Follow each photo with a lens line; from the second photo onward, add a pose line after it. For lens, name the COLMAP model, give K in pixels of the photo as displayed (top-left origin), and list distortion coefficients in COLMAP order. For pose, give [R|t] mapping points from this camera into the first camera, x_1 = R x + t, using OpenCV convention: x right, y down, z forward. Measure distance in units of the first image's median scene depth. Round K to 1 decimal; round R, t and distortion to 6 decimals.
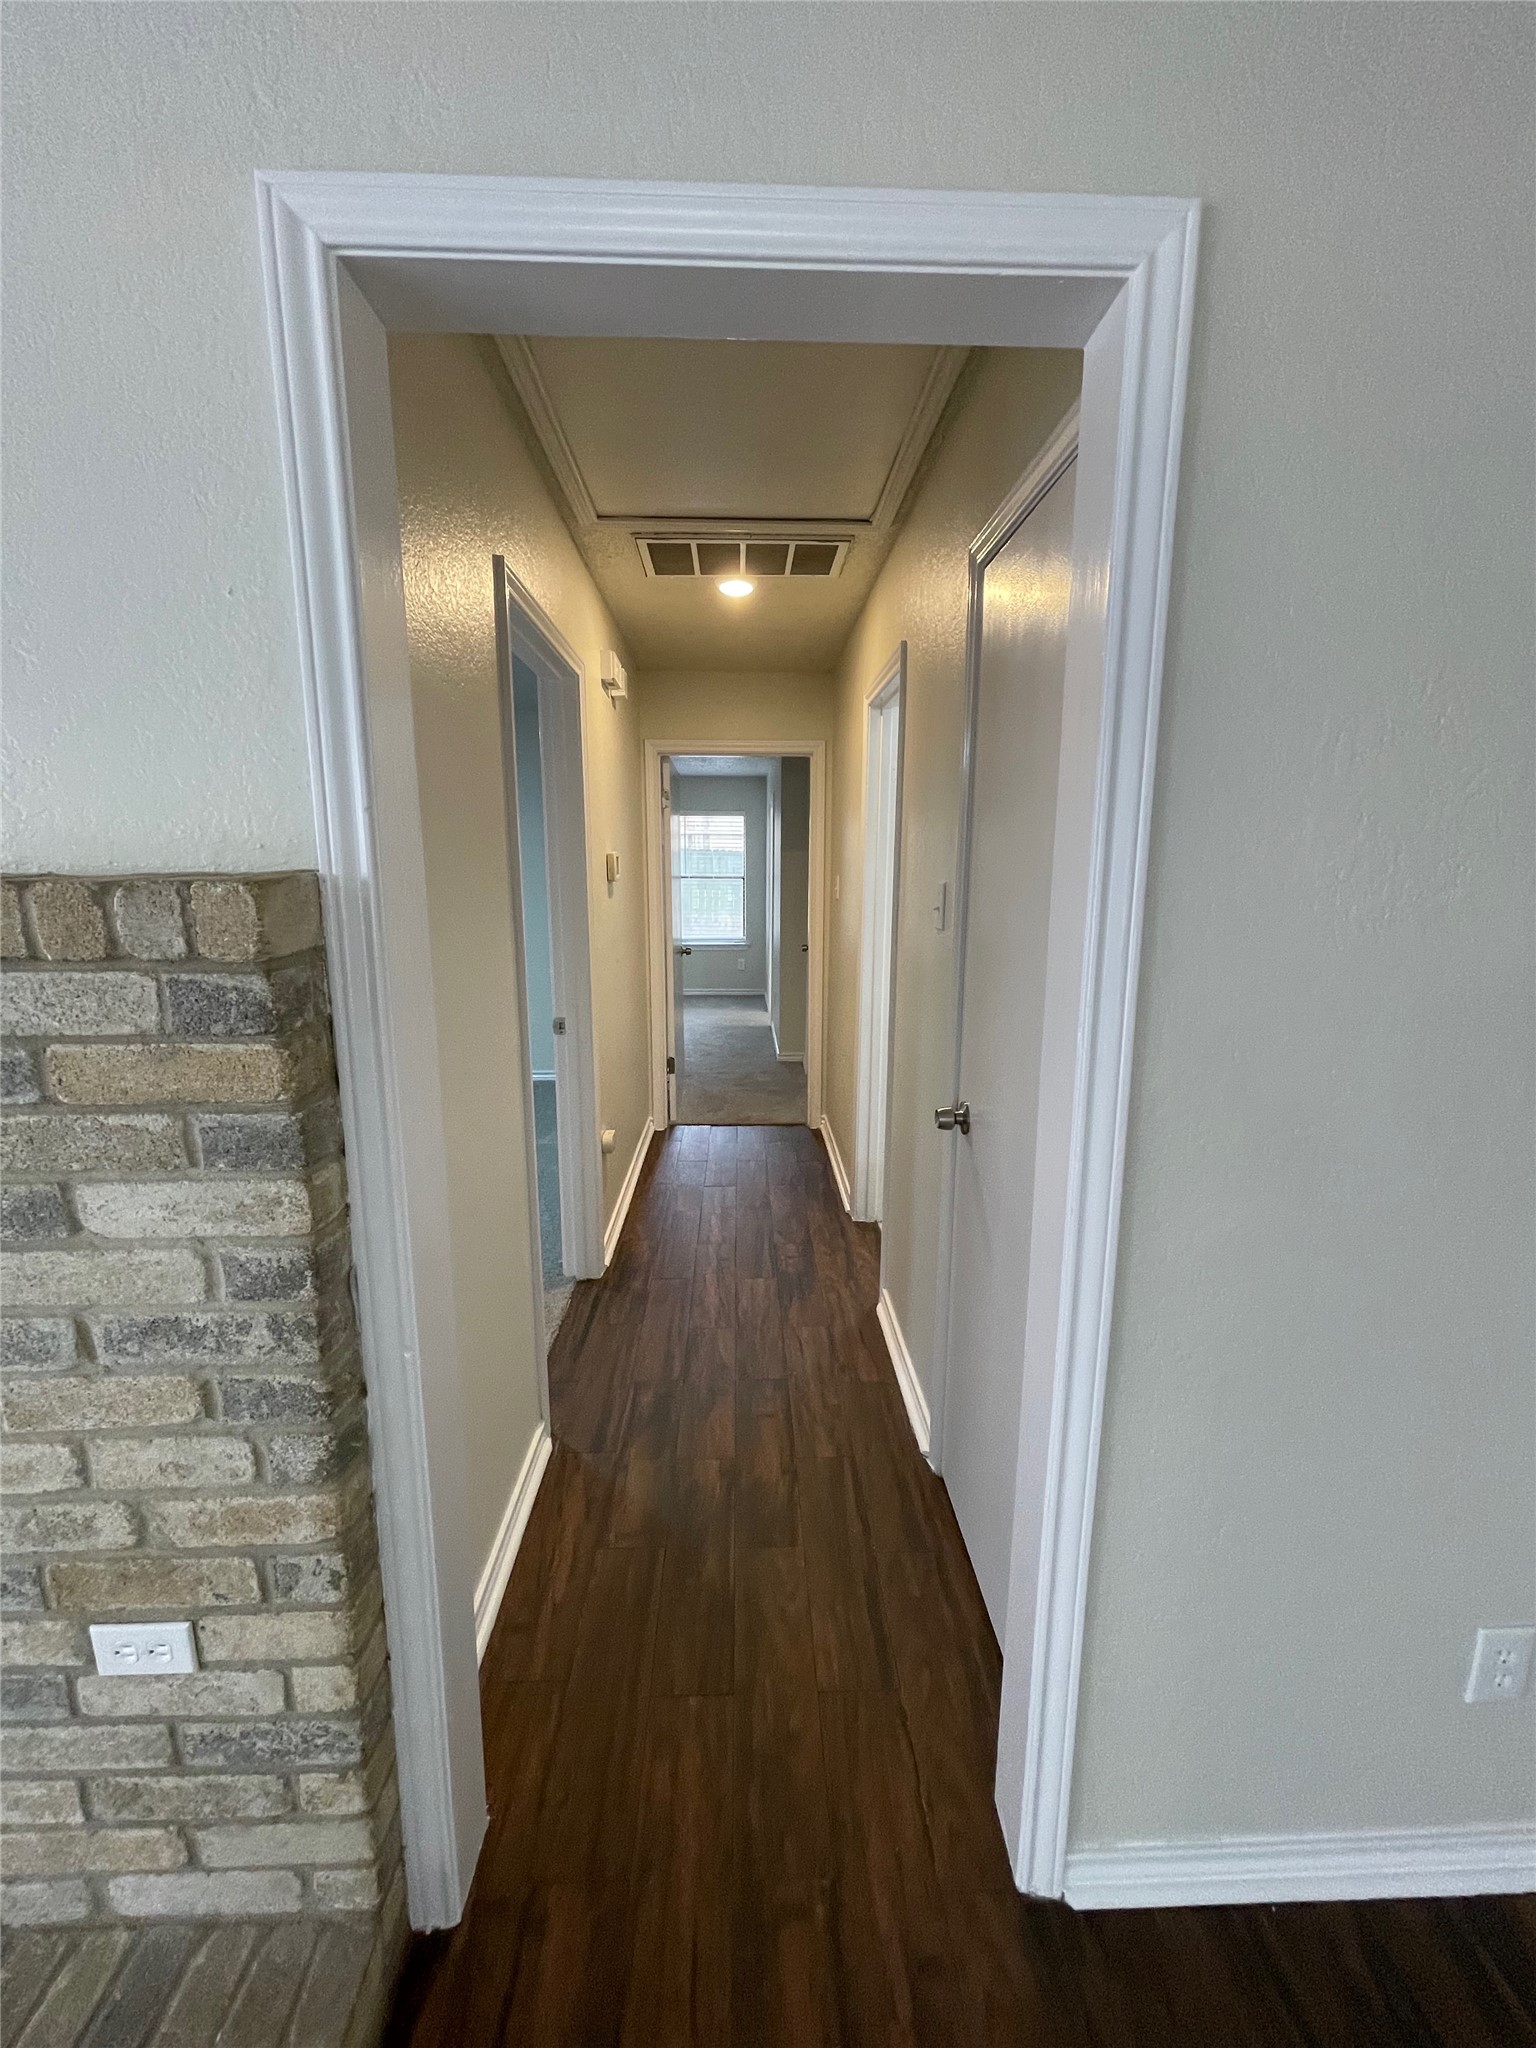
lens RADIAL K [[833.5, 0, 765.8], [0, 833.5, 1020.0], [0, 0, 1]] dist [-0.002241, 0.000078]
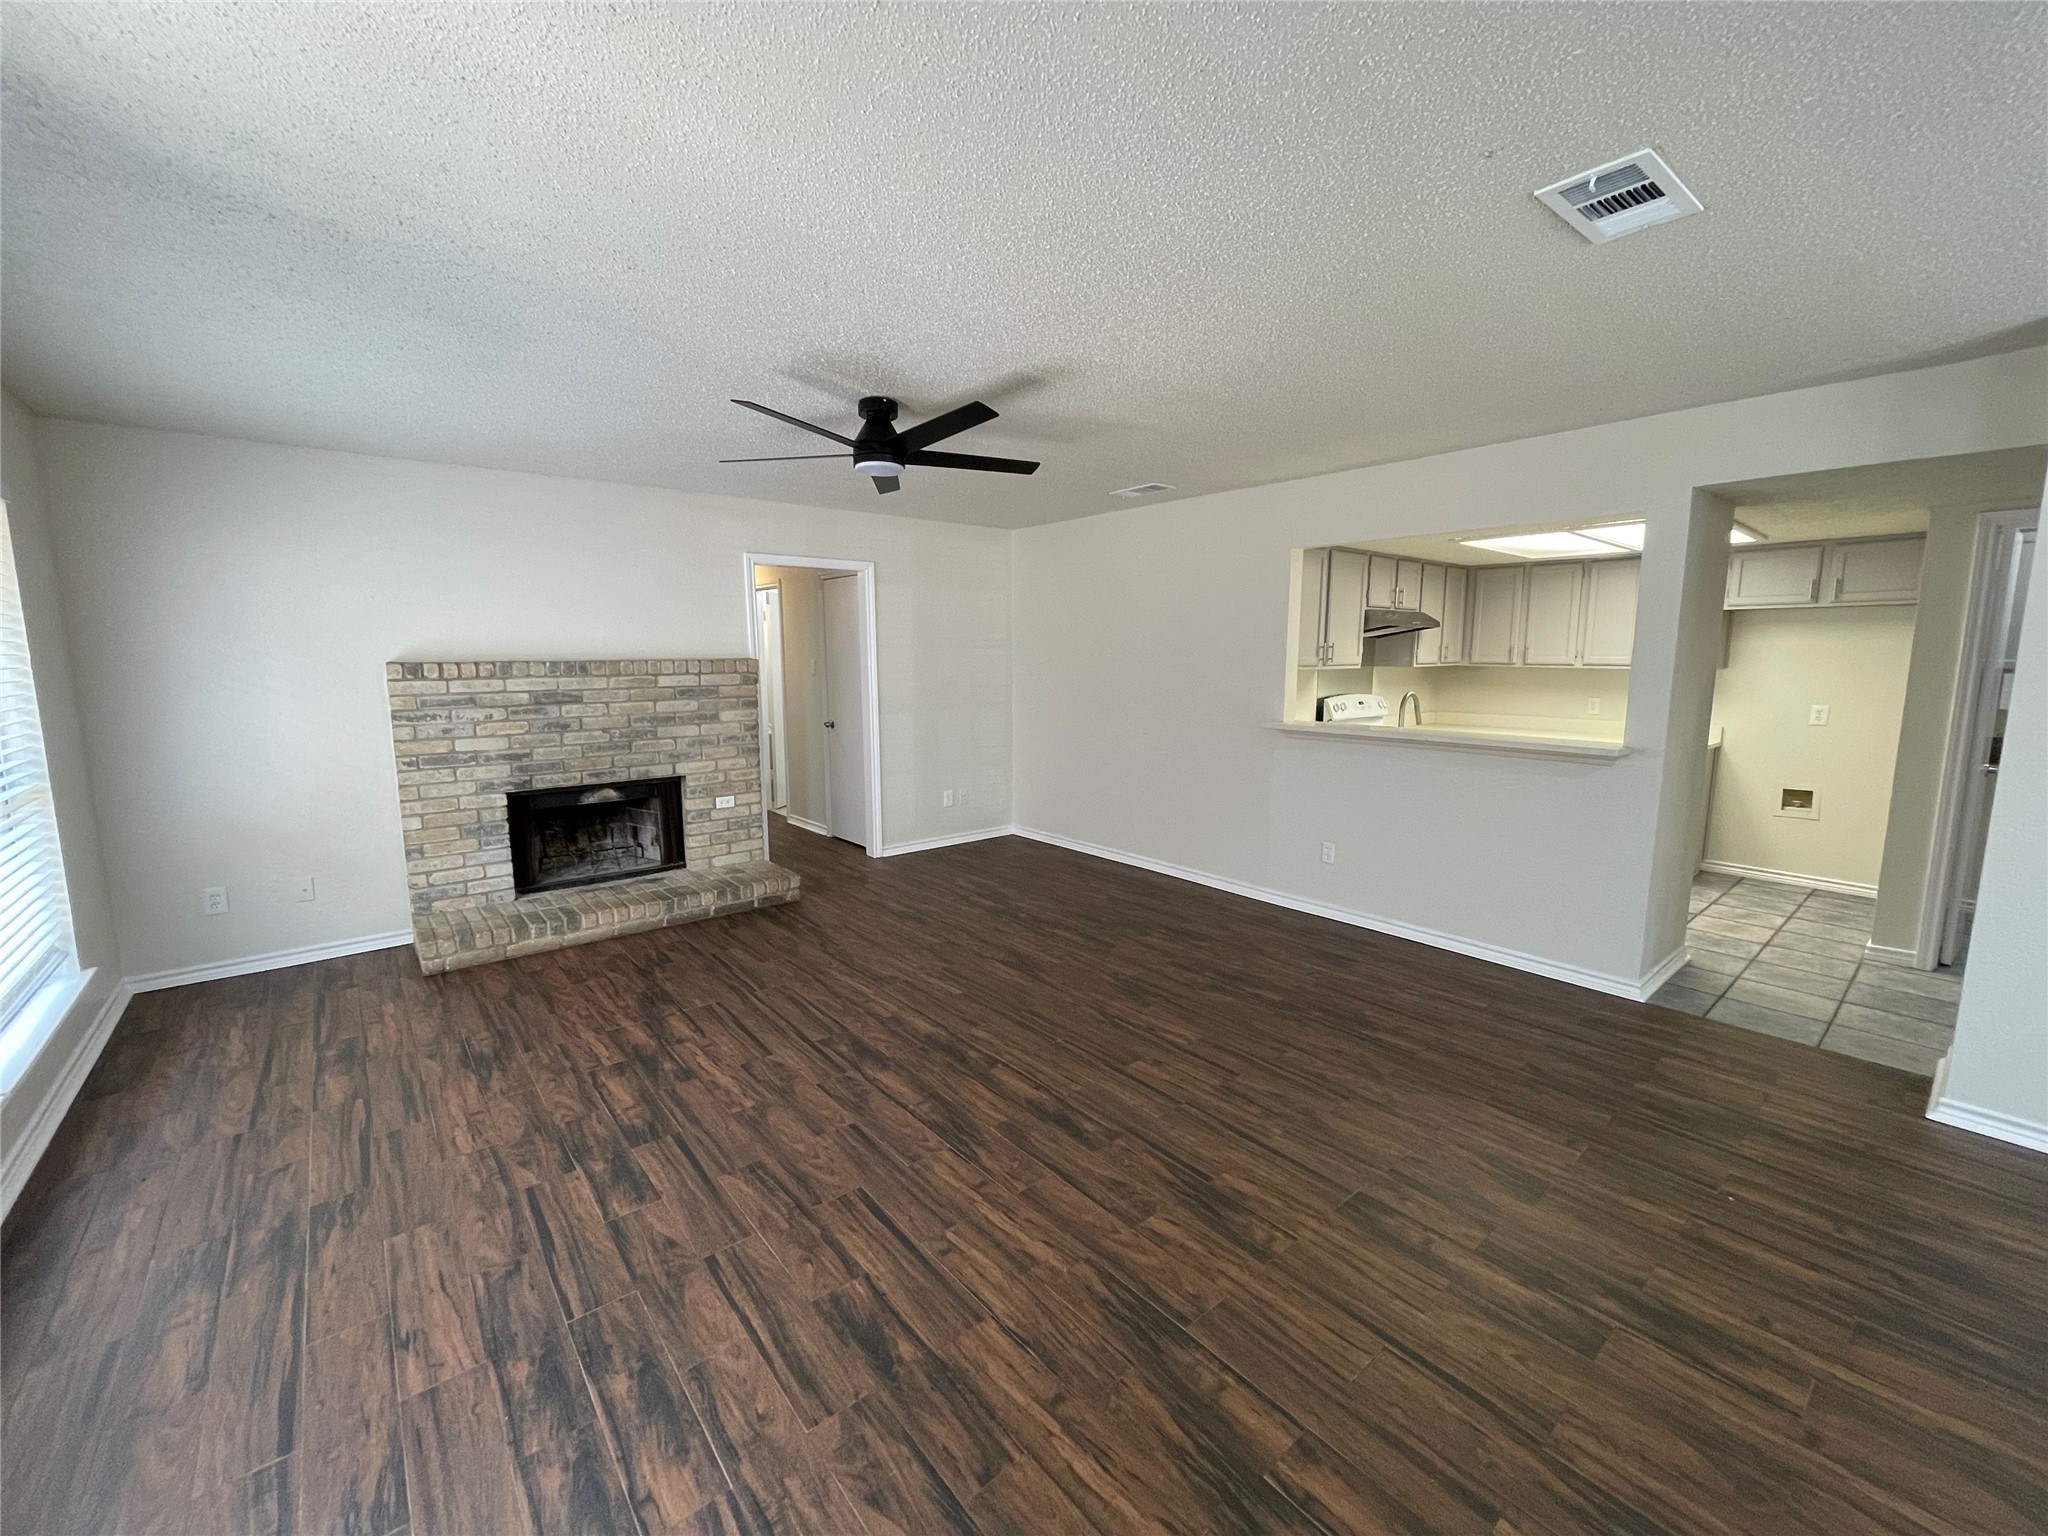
lens RADIAL K [[814.1, 0, 1024.0], [0, 814.1, 768.0], [0, 0, 1]] dist [-0.011956, -0.000030]
pose [[0.788382, -0.090172, 0.608542, -2.428553], [0.117386, 0.993074, -0.004925, 0.797839], [-0.603883, 0.075317, 0.793506, -4.394745]]
